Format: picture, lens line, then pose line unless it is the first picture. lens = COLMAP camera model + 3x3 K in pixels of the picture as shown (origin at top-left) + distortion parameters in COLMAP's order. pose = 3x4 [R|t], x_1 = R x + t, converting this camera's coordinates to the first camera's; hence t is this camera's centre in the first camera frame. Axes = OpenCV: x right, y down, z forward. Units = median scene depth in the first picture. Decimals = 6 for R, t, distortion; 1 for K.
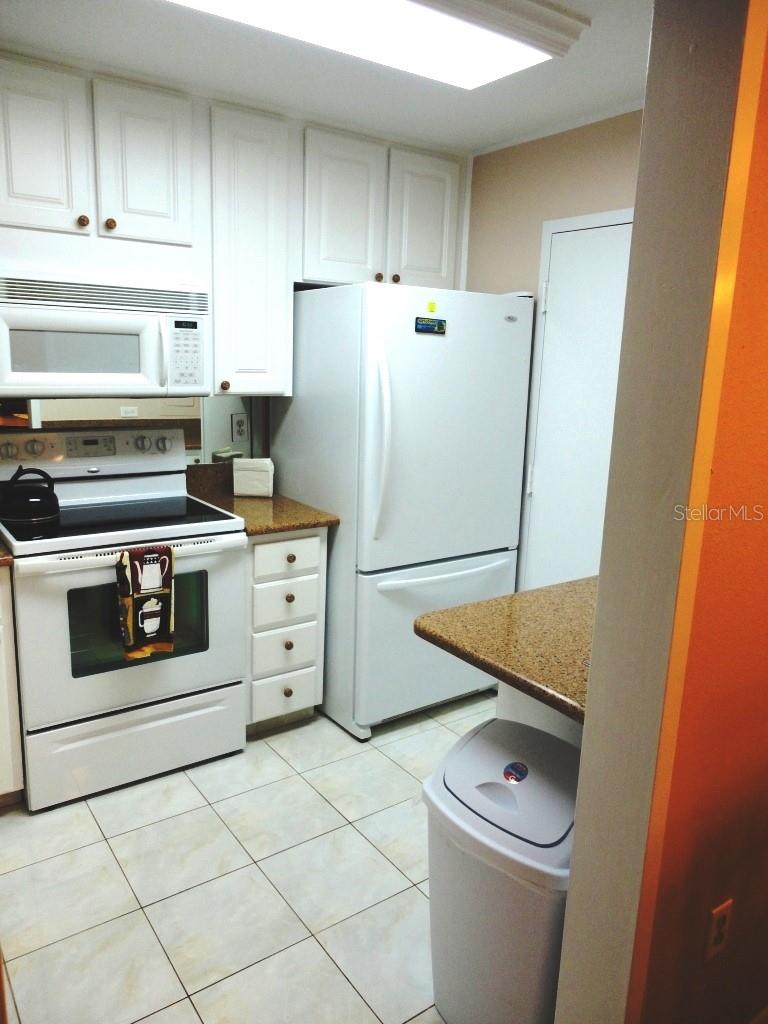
lens RADIAL K [[748.5, 0, 384.0], [0, 748.5, 512.0], [0, 0, 1]] dist [-0.001060, 0.009411]
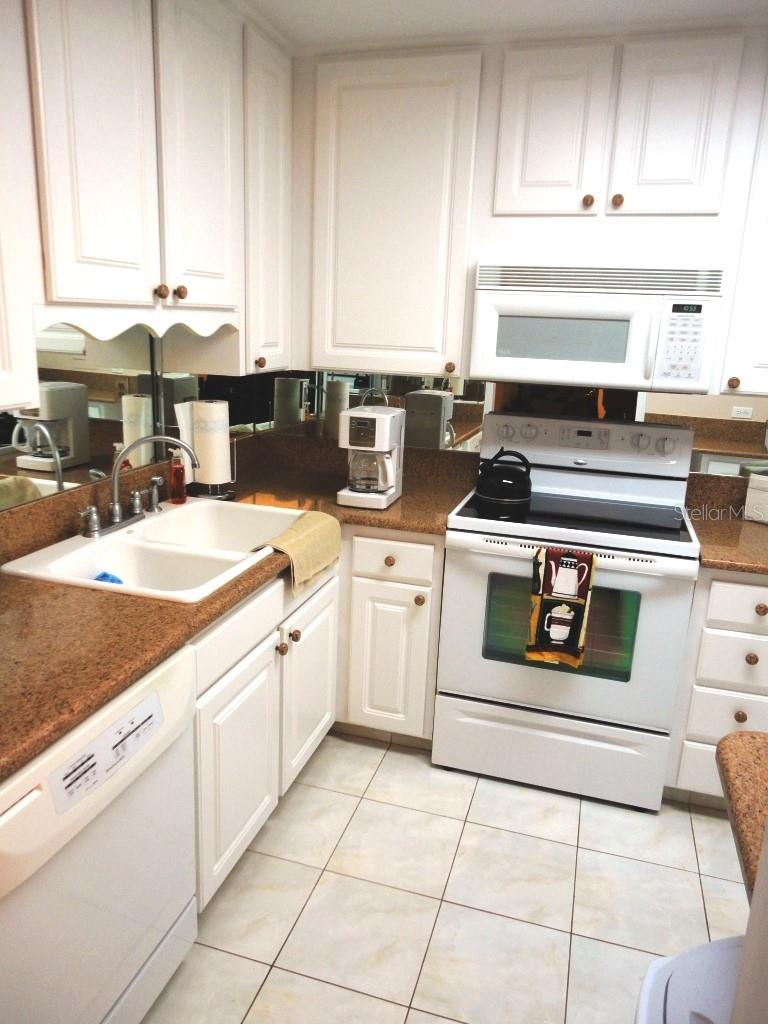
lens RADIAL K [[748.5, 0, 384.0], [0, 748.5, 512.0], [0, 0, 1]] dist [-0.001060, 0.009411]
pose [[0.607151, 0.189193, -0.771734, 0.244114], [-0.185358, 0.978167, 0.093973, -0.041757], [0.772664, 0.085991, 0.628964, 0.229107]]
